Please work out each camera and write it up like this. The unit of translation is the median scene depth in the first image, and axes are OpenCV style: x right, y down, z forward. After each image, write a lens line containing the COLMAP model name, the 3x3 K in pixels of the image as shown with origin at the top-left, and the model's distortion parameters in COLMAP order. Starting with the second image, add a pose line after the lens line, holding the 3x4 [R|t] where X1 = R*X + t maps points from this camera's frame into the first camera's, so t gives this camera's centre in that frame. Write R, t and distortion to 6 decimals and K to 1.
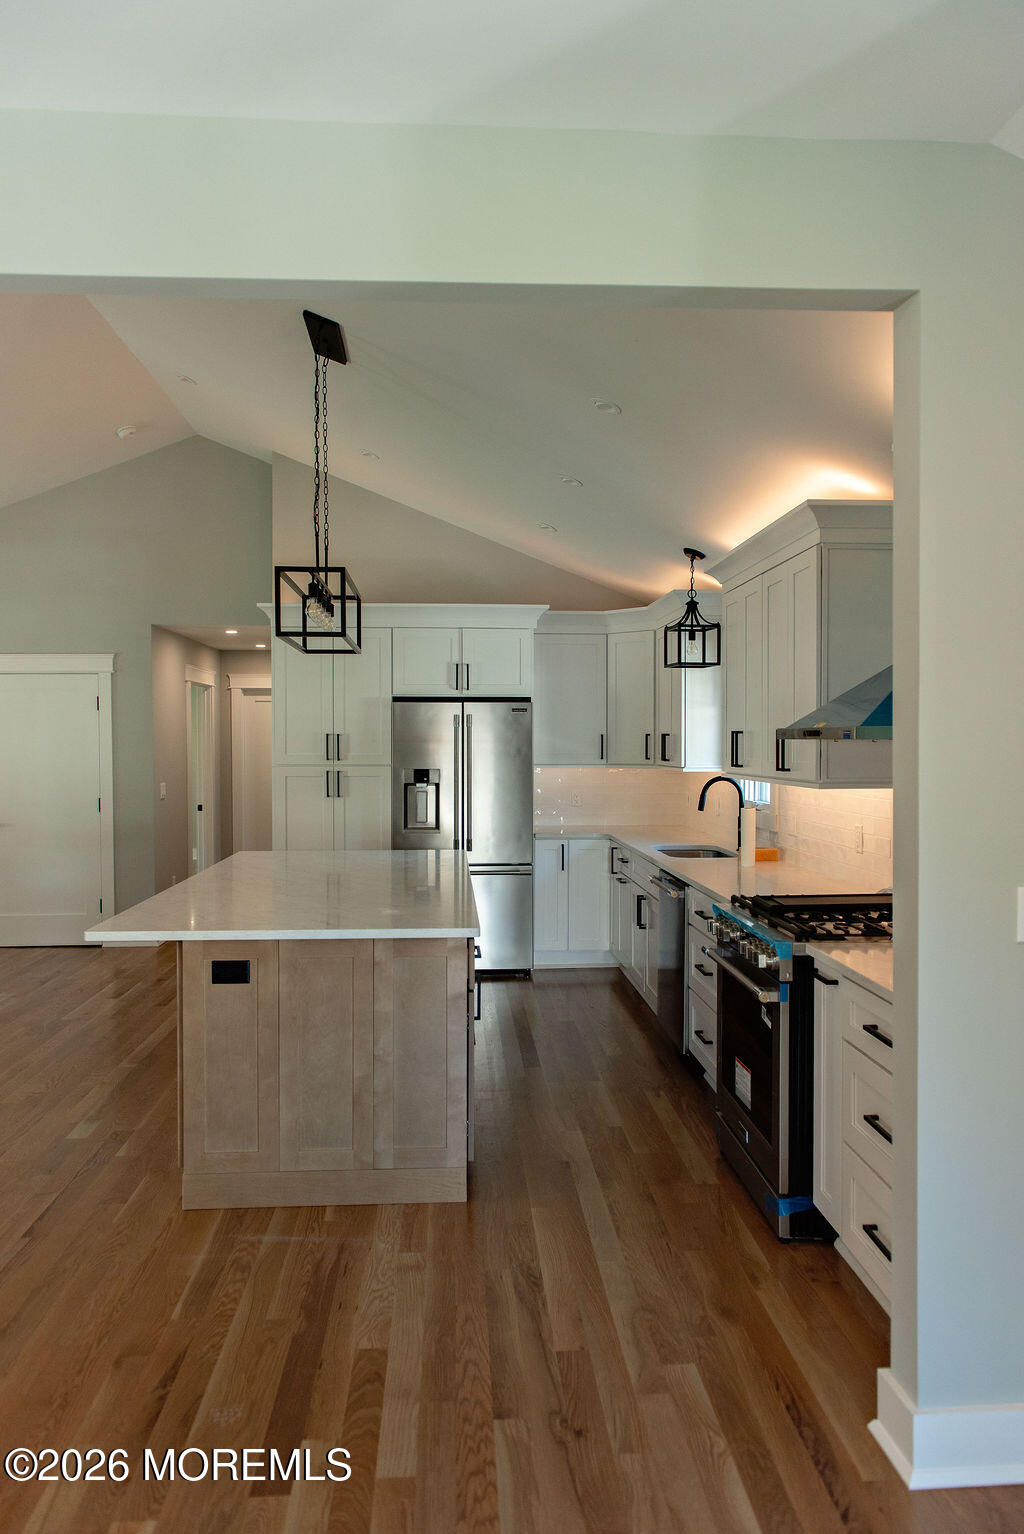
lens RADIAL K [[1059.4, 0, 512.0], [0, 1059.4, 767.0], [0, 0, 1]] dist [0.004335, -0.004284]
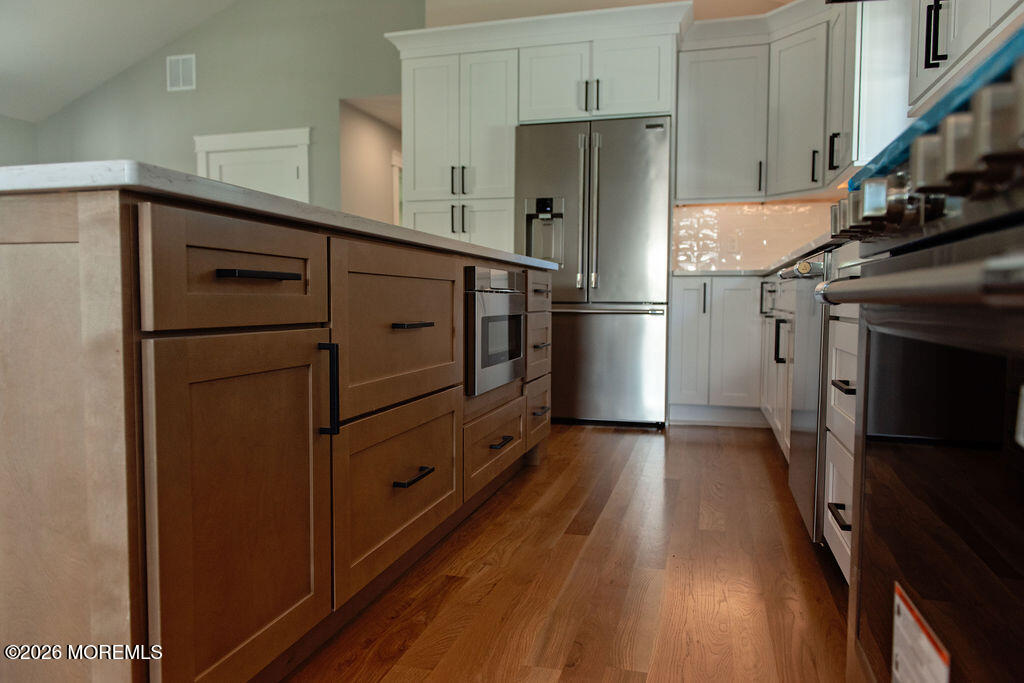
lens RADIAL K [[707.2, 0, 512.0], [0, 707.2, 341.5], [0, 0, 1]] dist [0.004335, -0.004284]
pose [[0.945289, 0.024984, -0.325275, 0.089669], [-0.013651, 0.999219, 0.037078, 0.102970], [0.325947, -0.030610, 0.944892, 0.404058]]
